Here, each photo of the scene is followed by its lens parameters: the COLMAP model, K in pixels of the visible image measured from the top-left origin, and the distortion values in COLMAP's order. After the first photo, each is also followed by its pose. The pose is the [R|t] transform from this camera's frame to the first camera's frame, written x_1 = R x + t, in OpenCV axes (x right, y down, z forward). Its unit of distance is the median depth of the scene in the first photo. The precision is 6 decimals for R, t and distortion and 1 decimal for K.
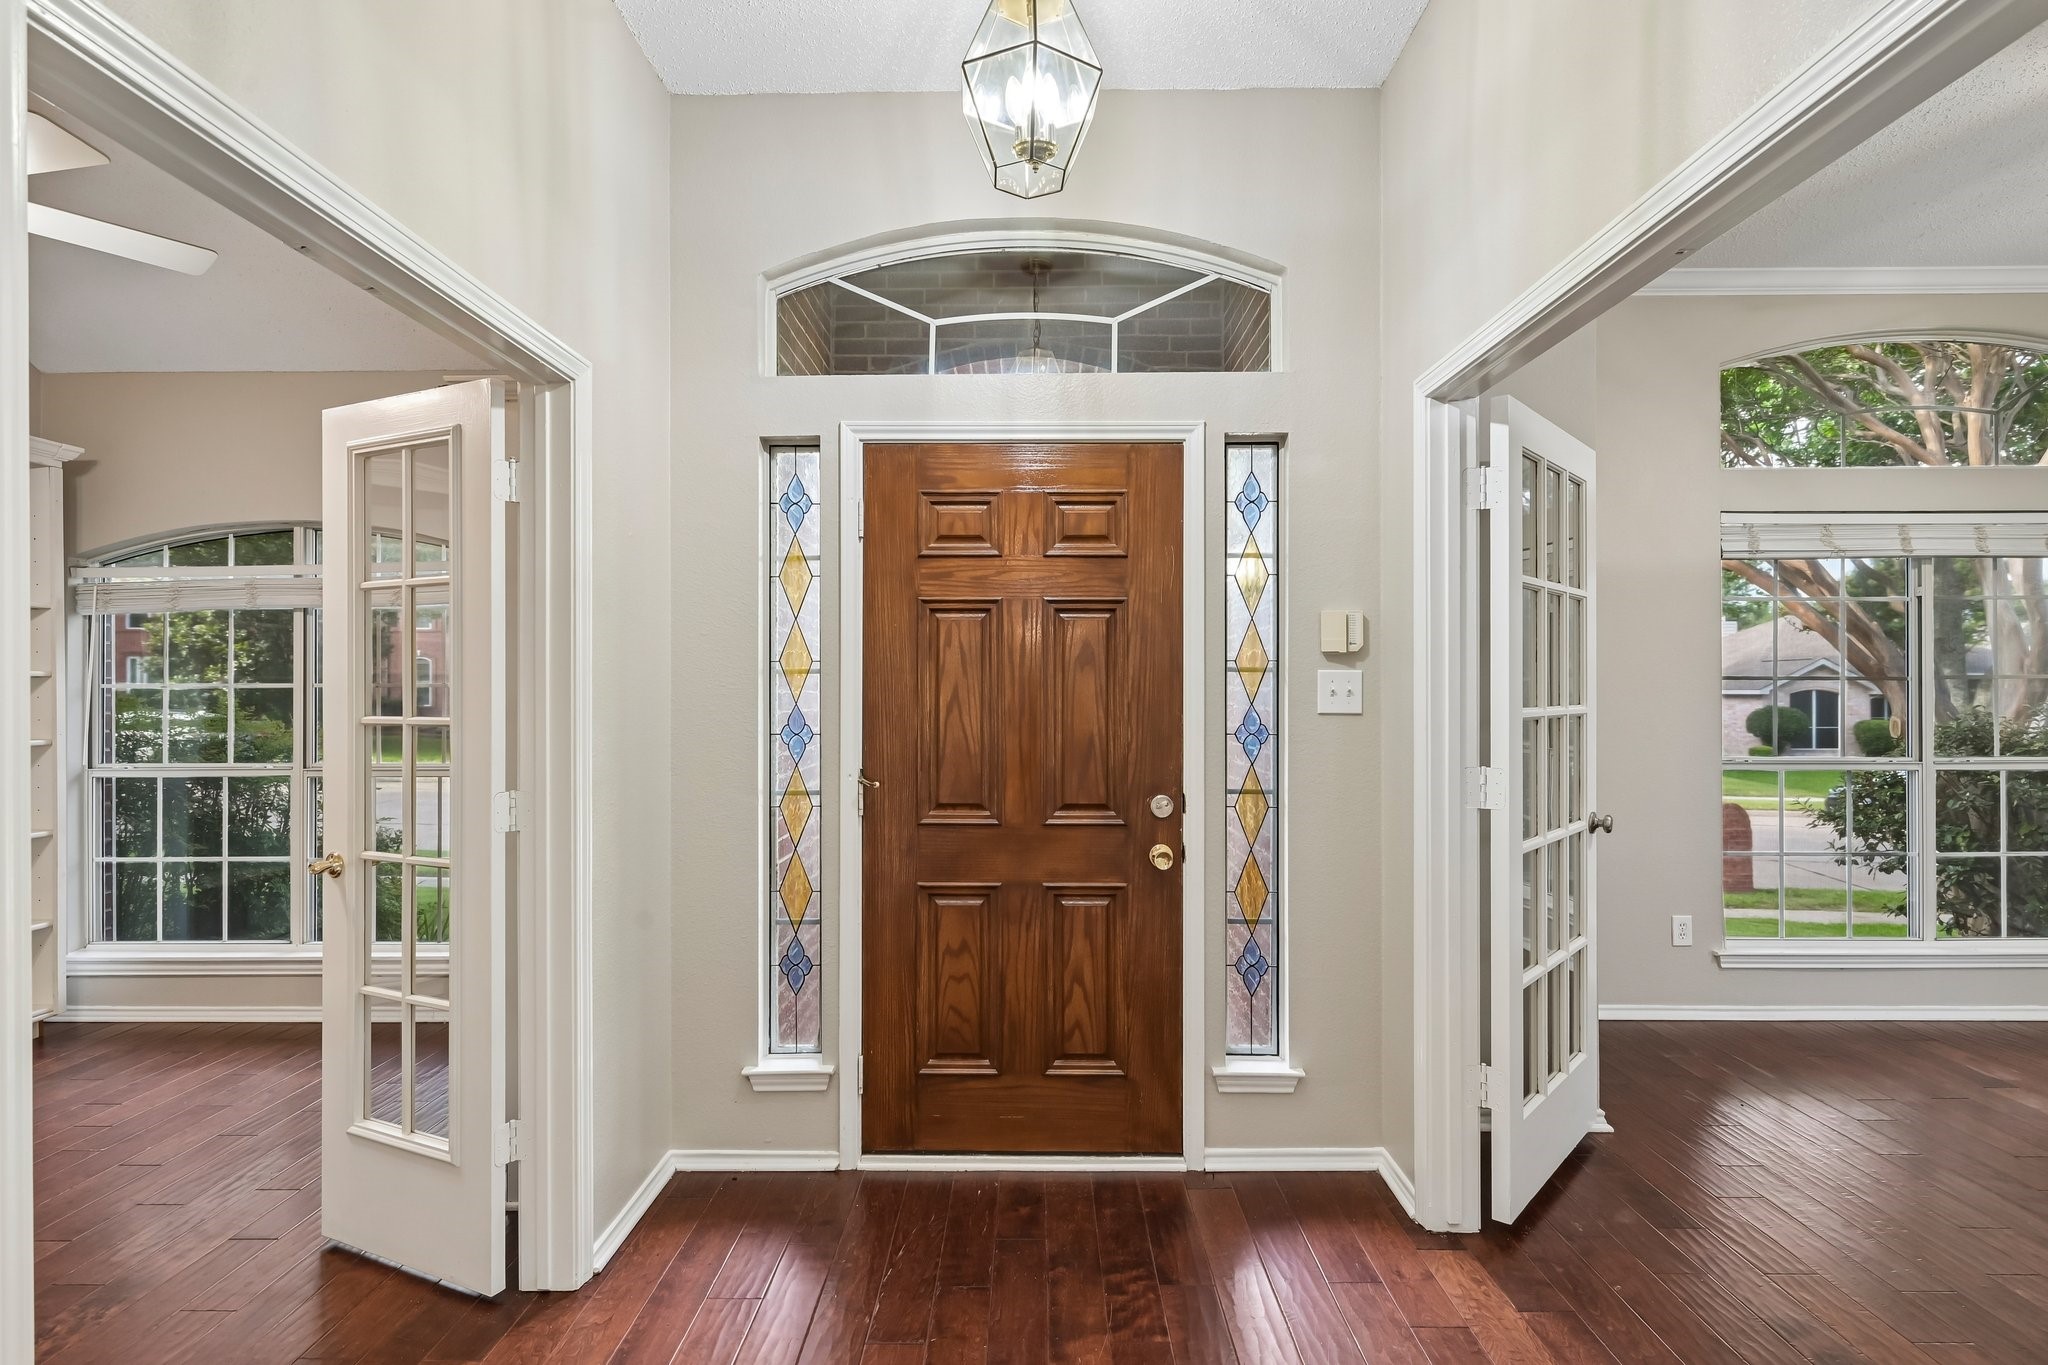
lens RADIAL K [[1029.8, 0, 1020.6], [0, 1029.8, 691.6], [0, 0, 1]] dist [-0.000878, 0.000406]
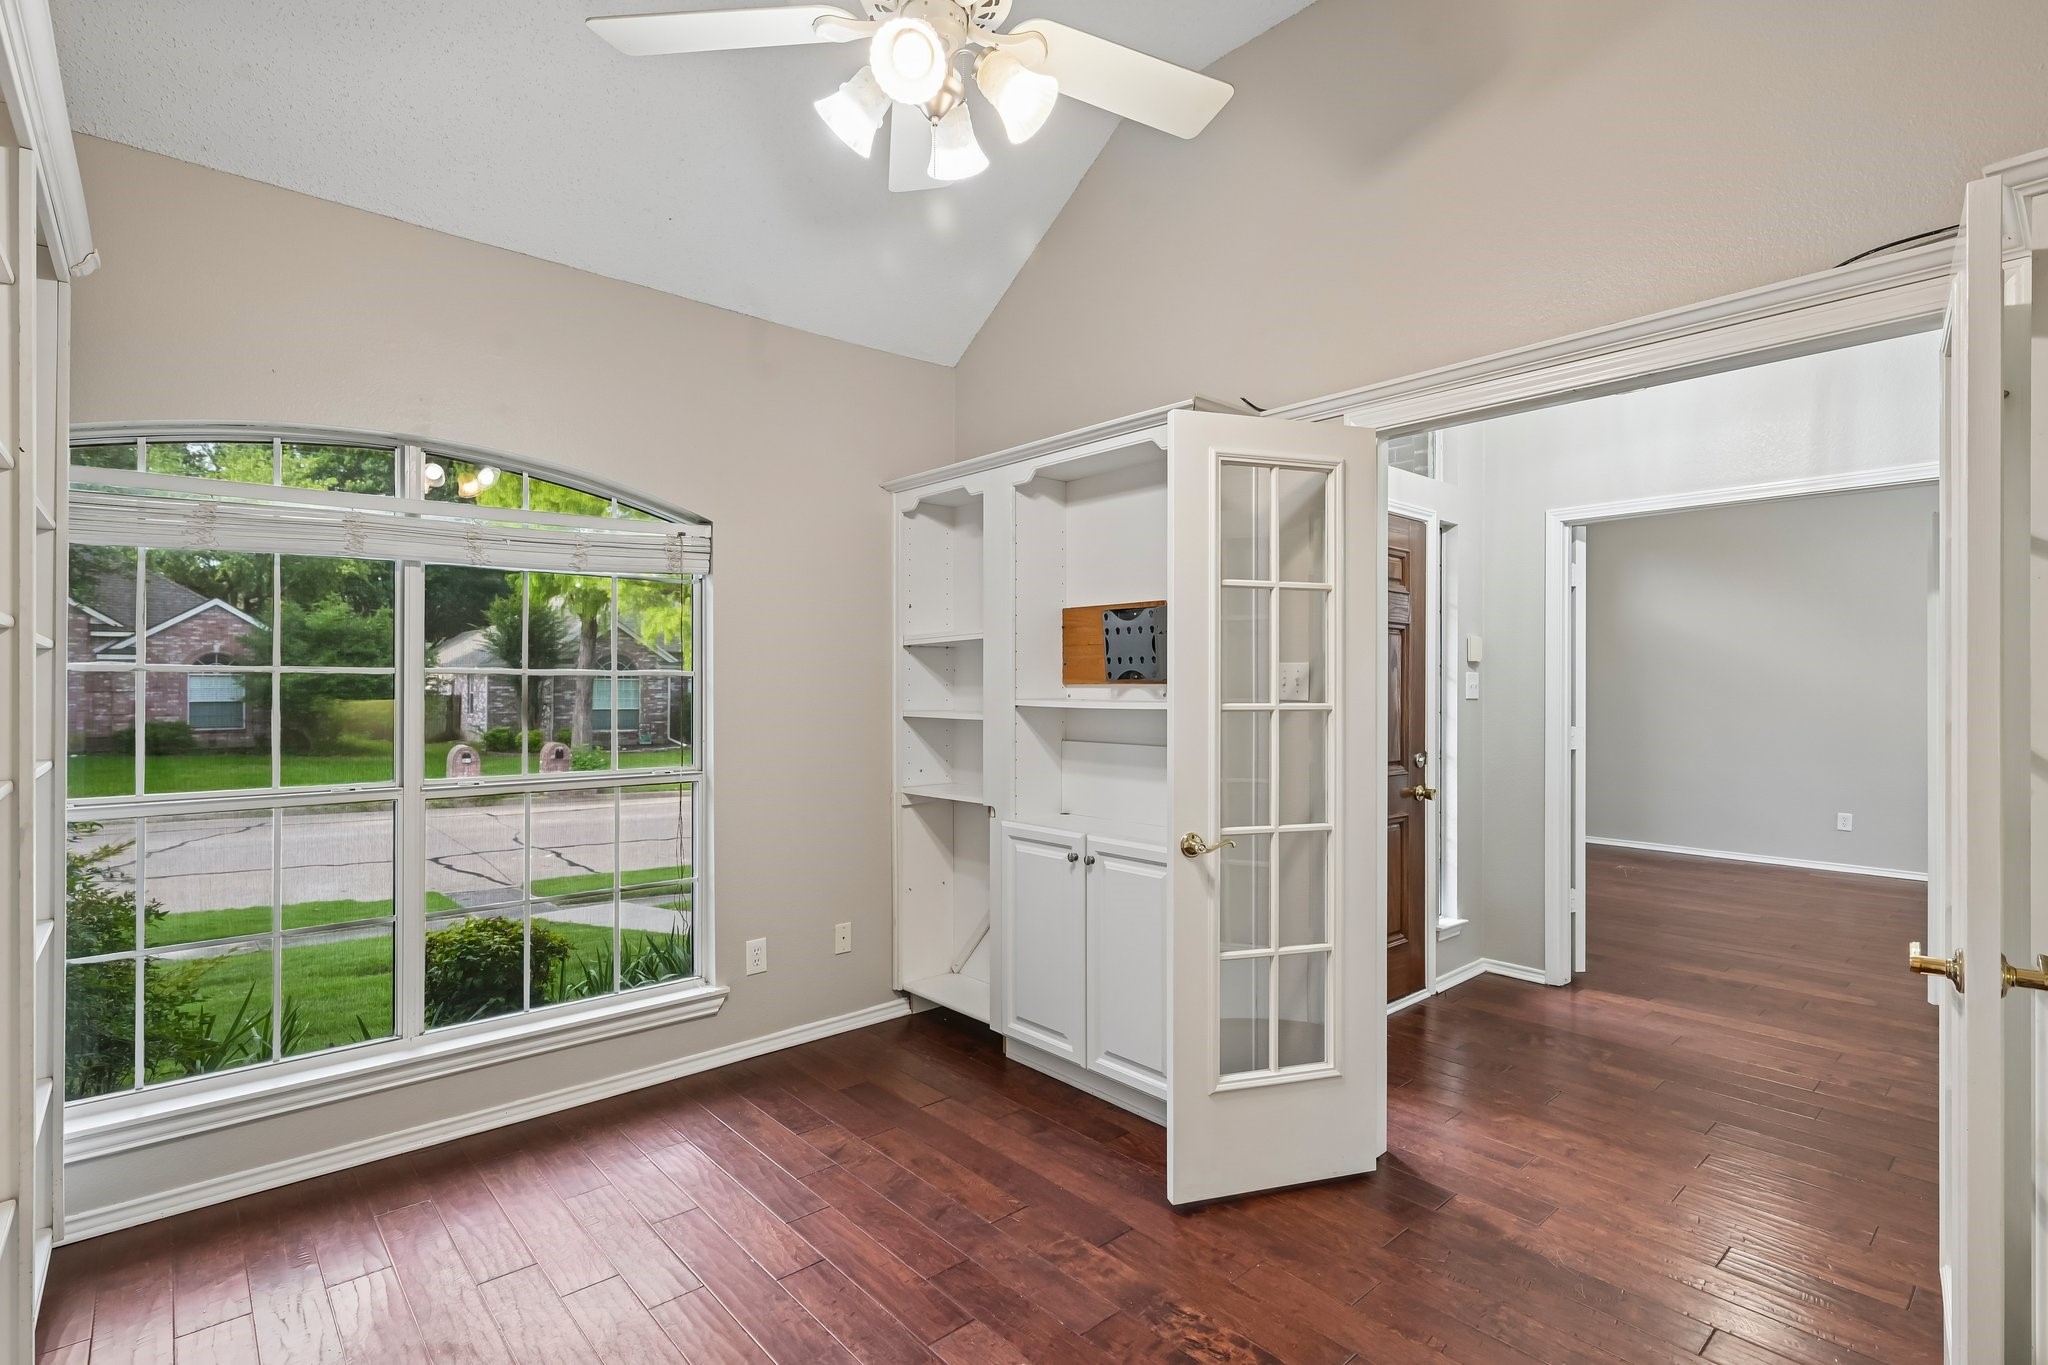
lens RADIAL K [[970.0, 0, 1028.4], [0, 970.0, 690.2], [0, 0, 1]] dist [0.001922, 0.000329]
pose [[0.726279, 0.003606, 0.687390, -1.418930], [-0.003205, 0.999993, -0.001860, 0.009397], [-0.687392, -0.000853, 0.726286, 0.390611]]
